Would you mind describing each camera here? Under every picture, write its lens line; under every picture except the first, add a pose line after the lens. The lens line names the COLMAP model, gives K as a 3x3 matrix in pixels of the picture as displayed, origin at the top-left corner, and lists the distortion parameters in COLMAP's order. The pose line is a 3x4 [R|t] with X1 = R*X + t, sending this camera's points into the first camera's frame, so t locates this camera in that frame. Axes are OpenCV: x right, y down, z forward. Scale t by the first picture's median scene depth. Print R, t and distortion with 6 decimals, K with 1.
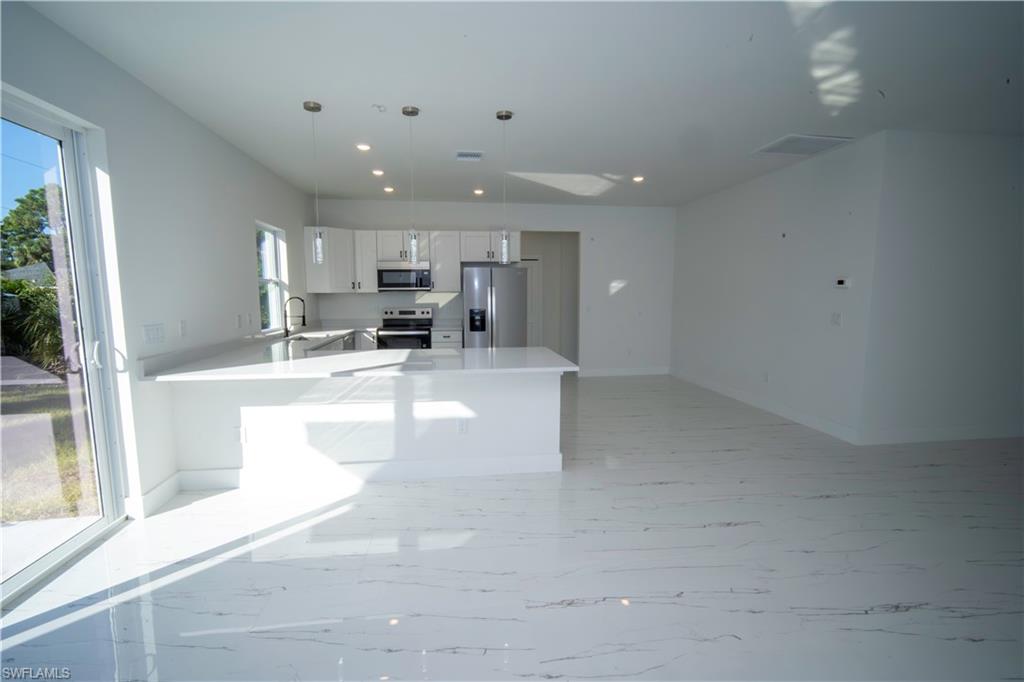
lens RADIAL K [[449.1, 0, 513.1], [0, 449.1, 346.3], [0, 0, 1]] dist [-0.009592, 0.002427]
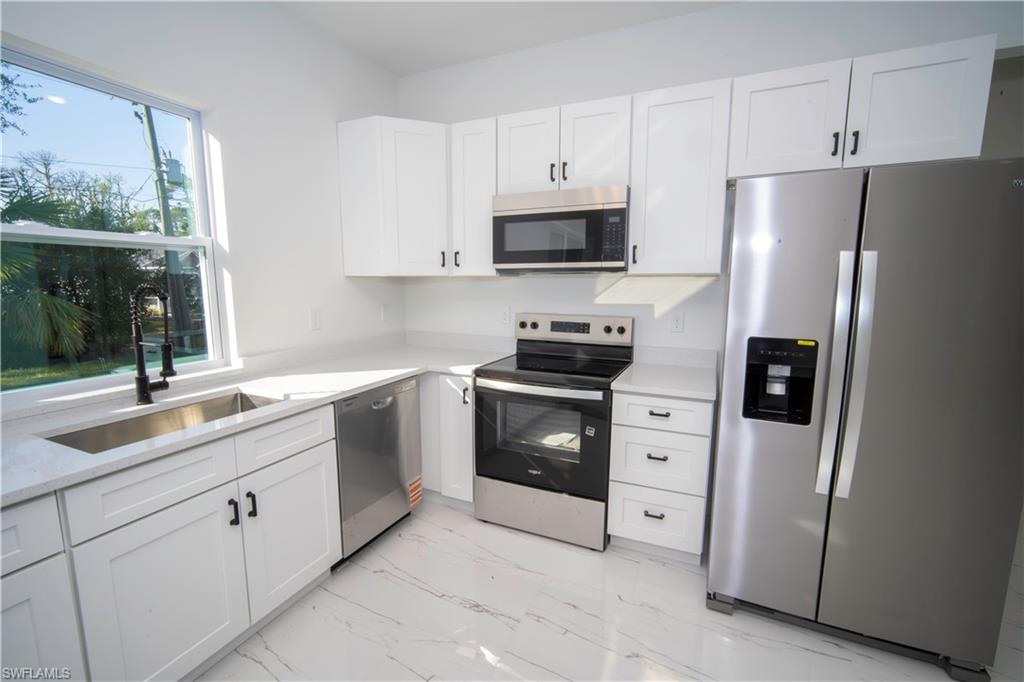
lens RADIAL K [[449.1, 0, 513.0], [0, 449.1, 342.6], [0, 0, 1]] dist [-0.009592, 0.002427]
pose [[0.846740, 0.076972, -0.526410, -0.071882], [-0.068591, 0.997015, 0.035455, -0.076103], [0.527567, 0.006086, 0.849491, 0.671447]]
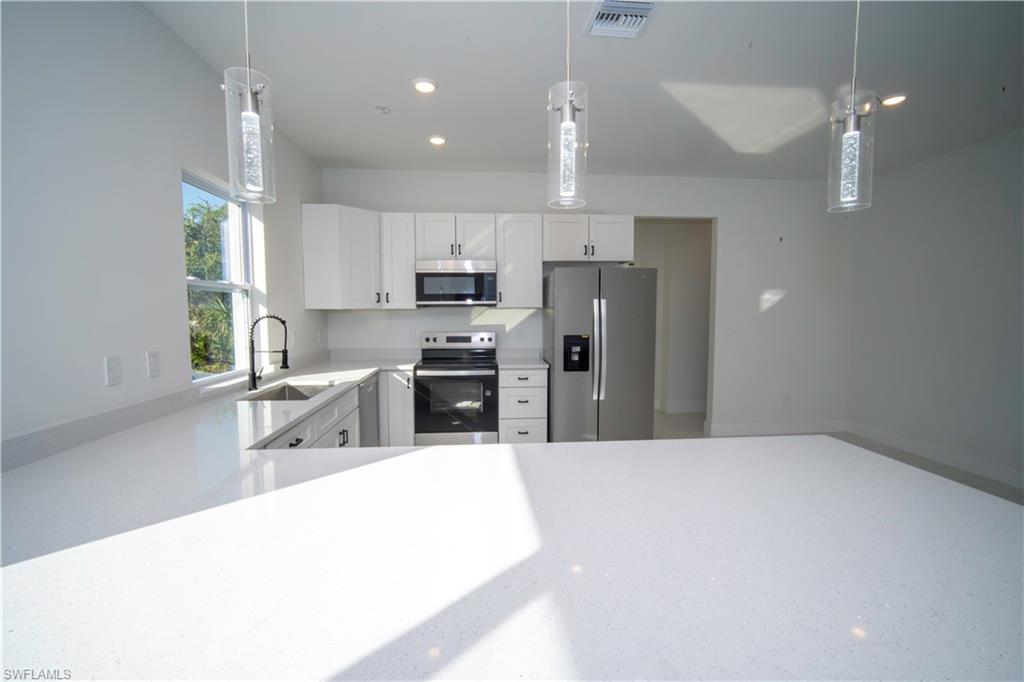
lens RADIAL K [[449.1, 0, 515.8], [0, 449.1, 343.2], [0, 0, 1]] dist [-0.009592, 0.002427]
pose [[0.998690, 0.001538, -0.051148, -0.125797], [-0.004112, 0.998728, -0.050252, -0.039019], [0.051006, 0.050396, 0.997426, 0.370345]]
